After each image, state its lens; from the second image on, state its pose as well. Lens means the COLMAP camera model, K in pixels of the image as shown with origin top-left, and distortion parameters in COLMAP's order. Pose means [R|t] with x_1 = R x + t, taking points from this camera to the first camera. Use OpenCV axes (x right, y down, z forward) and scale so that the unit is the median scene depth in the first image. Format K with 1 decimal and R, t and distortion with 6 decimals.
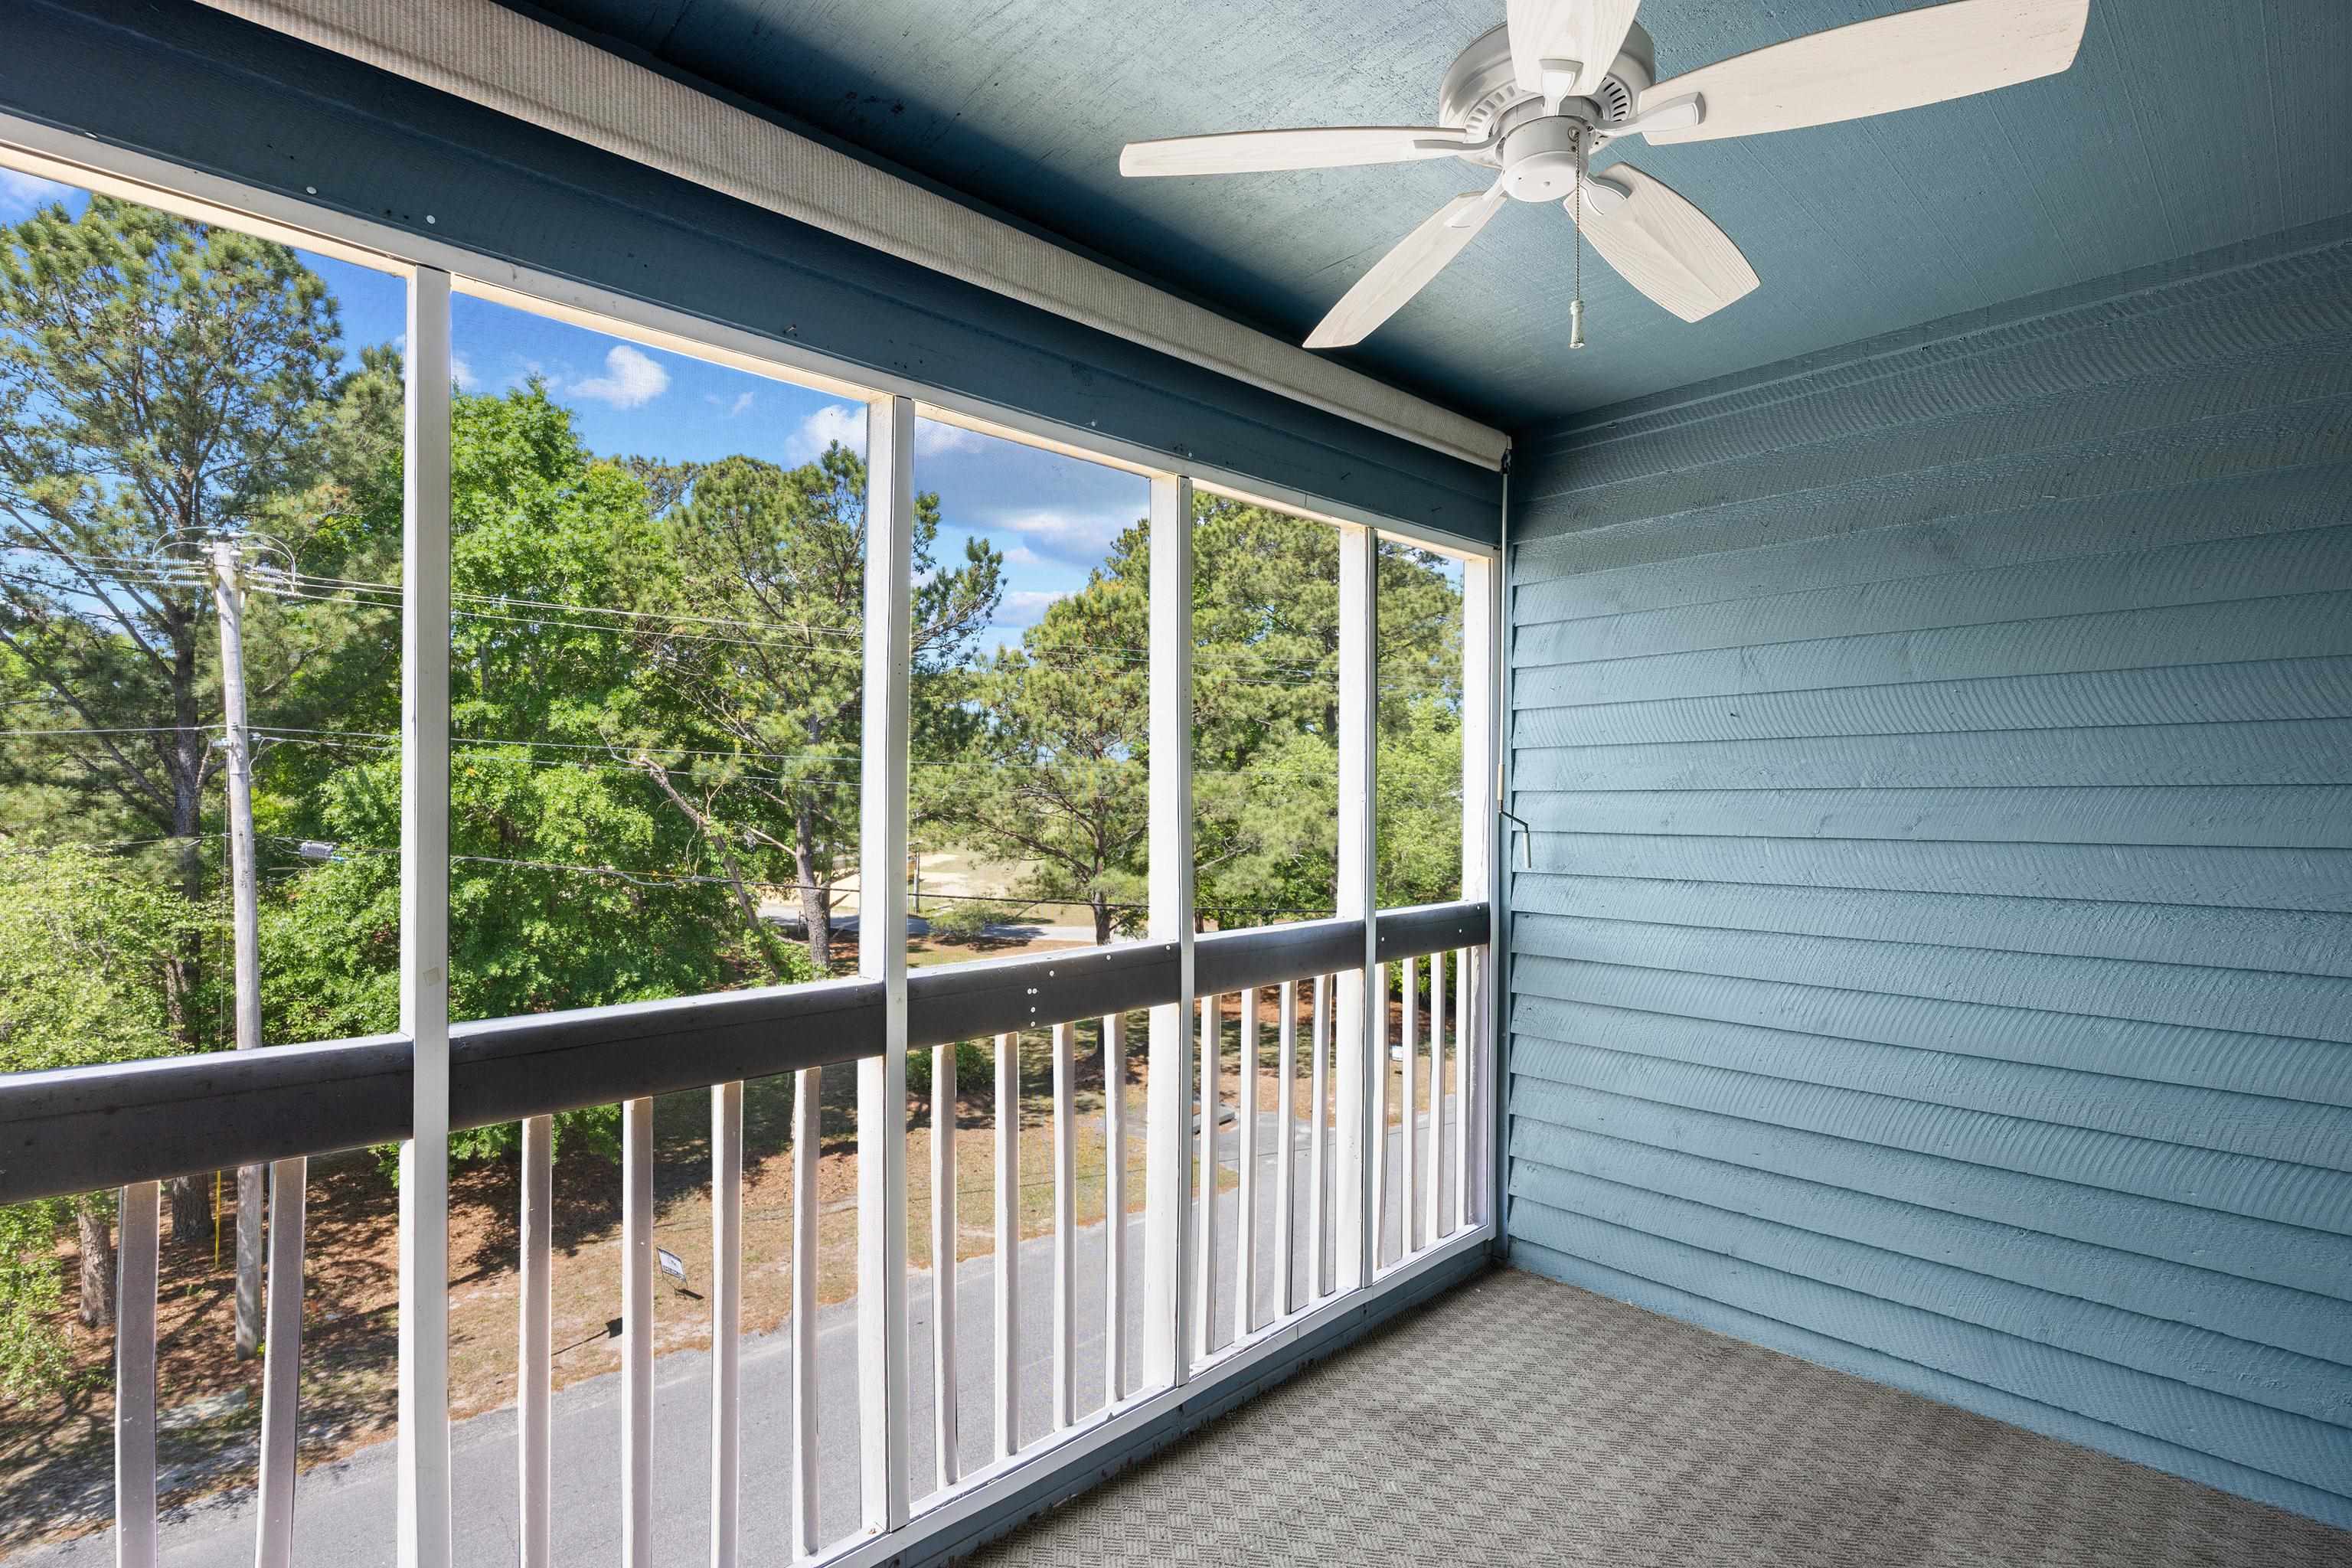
lens RADIAL K [[1113.3, 0, 1172.9], [0, 1113.3, 808.2], [0, 0, 1]] dist [-0.012961, 0.000779]
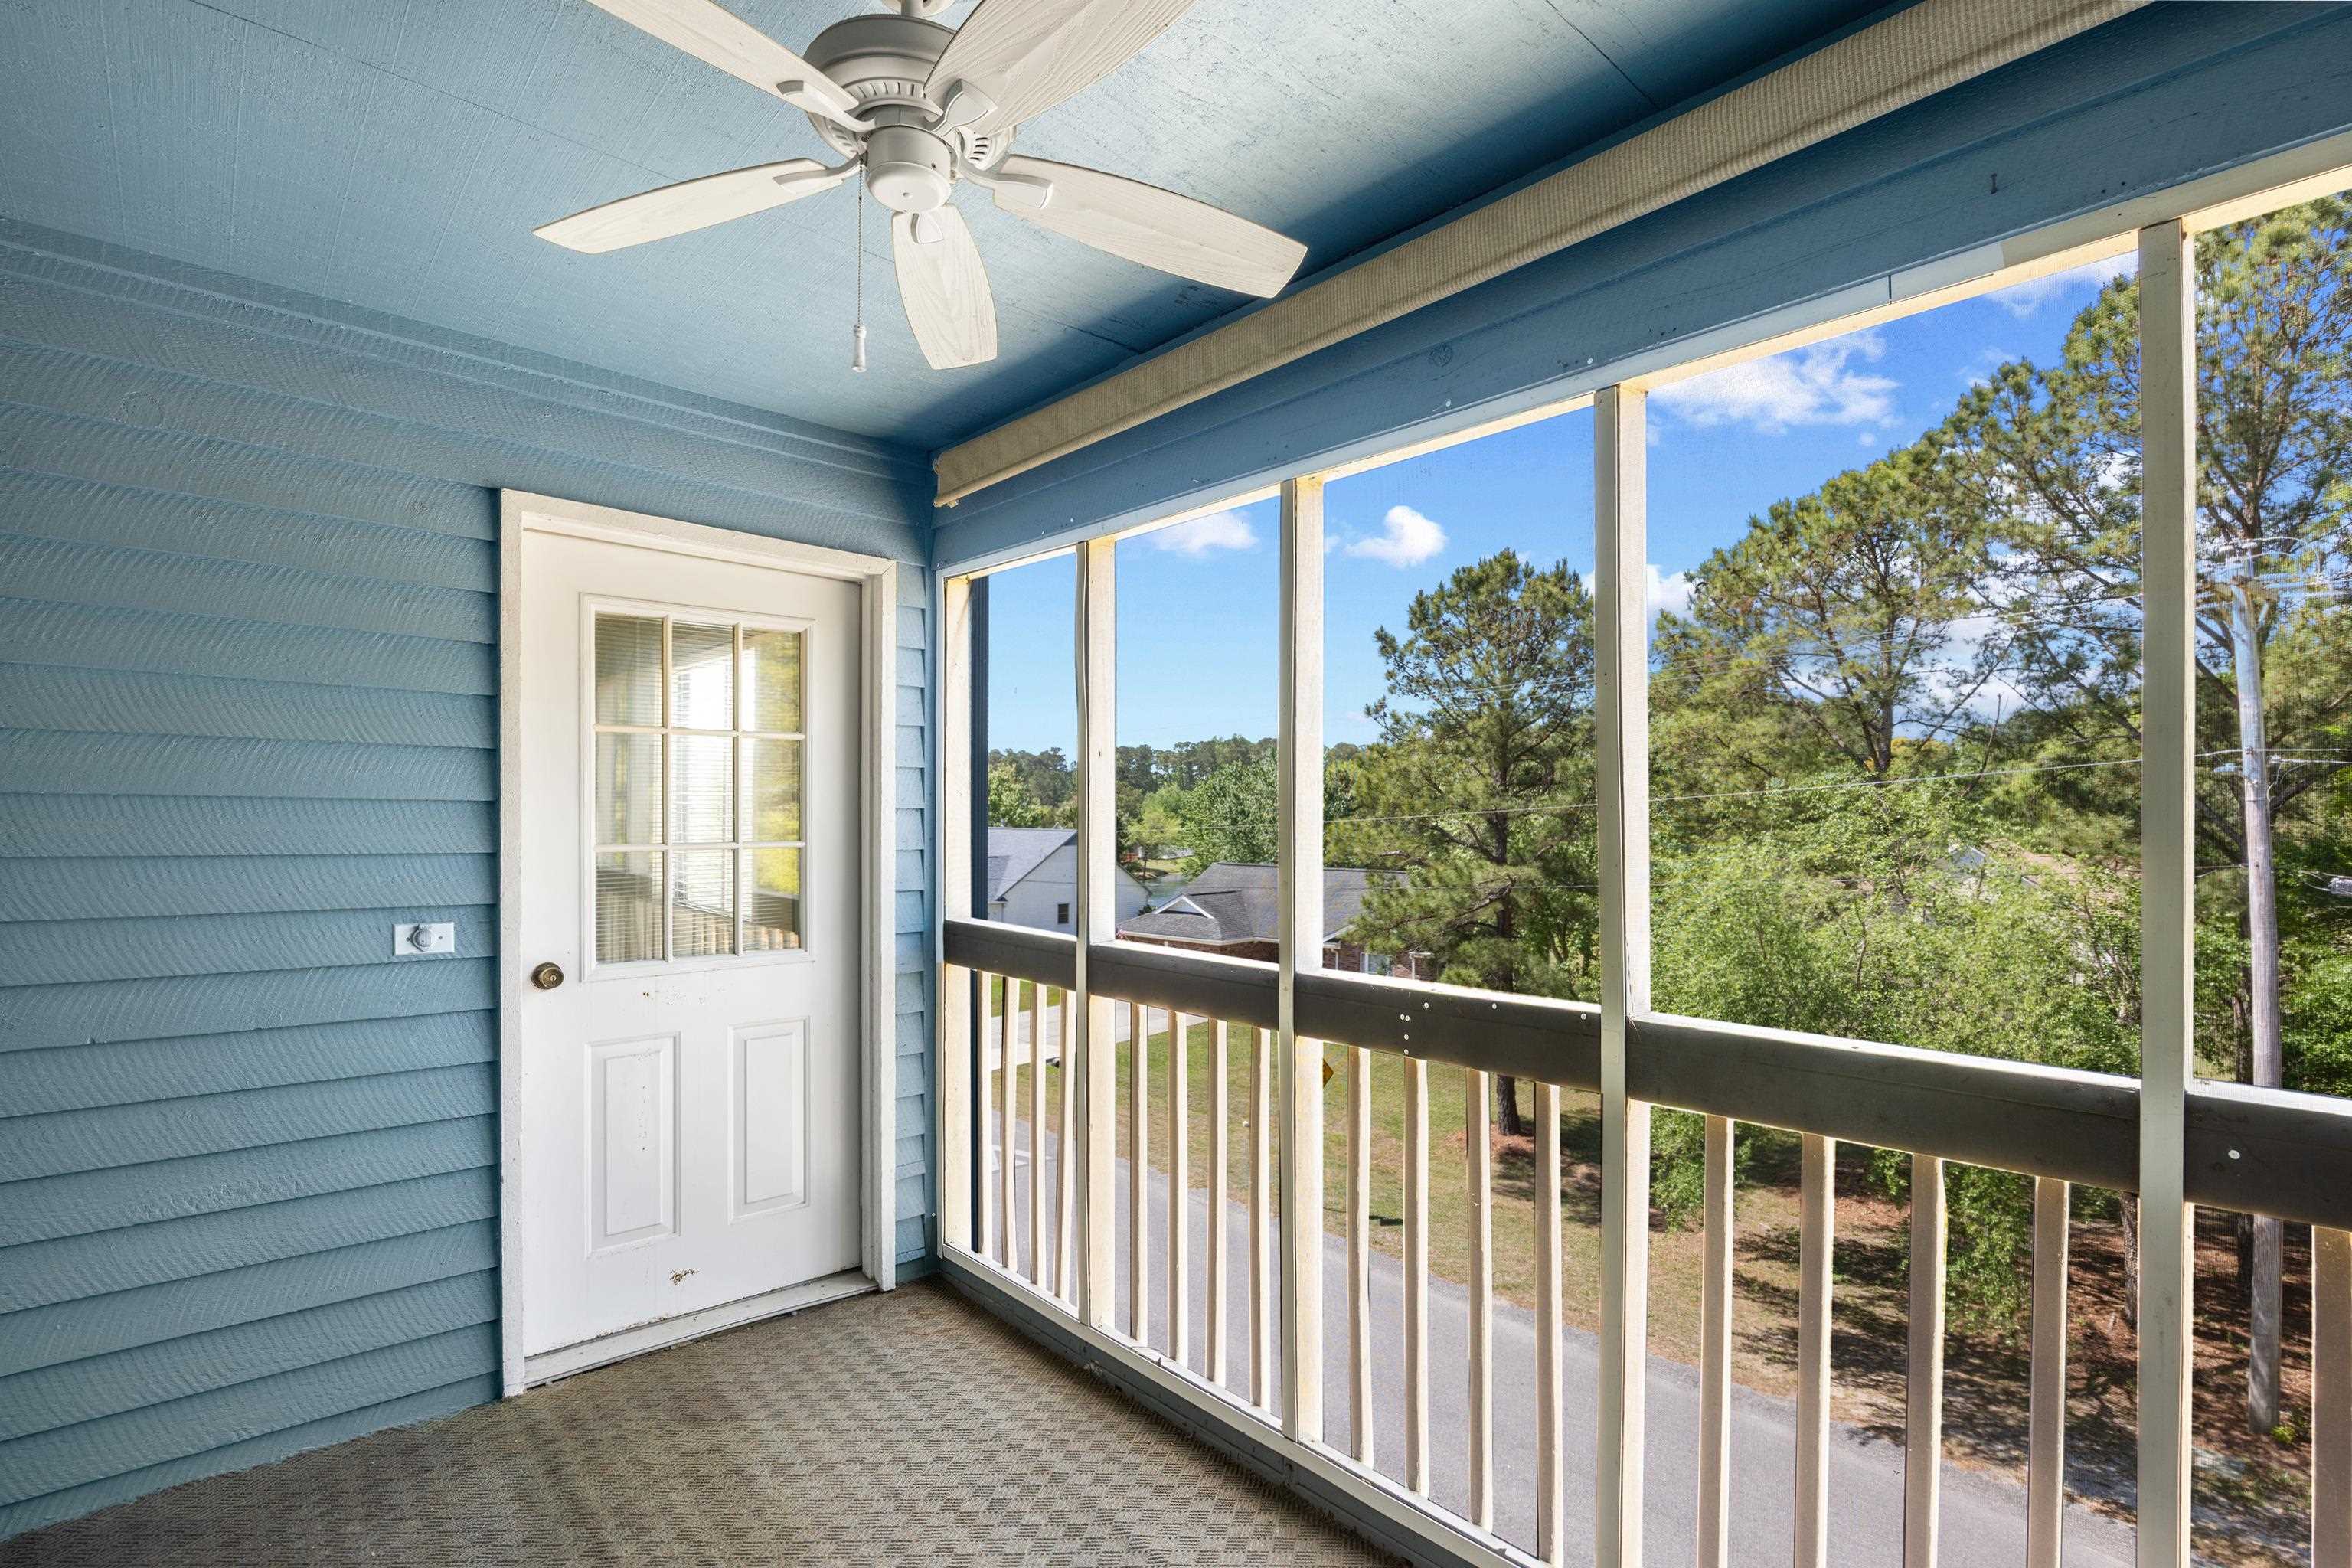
lens RADIAL K [[1129.4, 0, 1159.6], [0, 1129.4, 895.9], [0, 0, 1]] dist [-0.001558, -0.000143]
pose [[-0.033167, 0.061738, -0.997541, 0.833724], [-0.009702, 0.998023, 0.062090, -0.004904], [0.999403, 0.011737, -0.032503, 0.767740]]
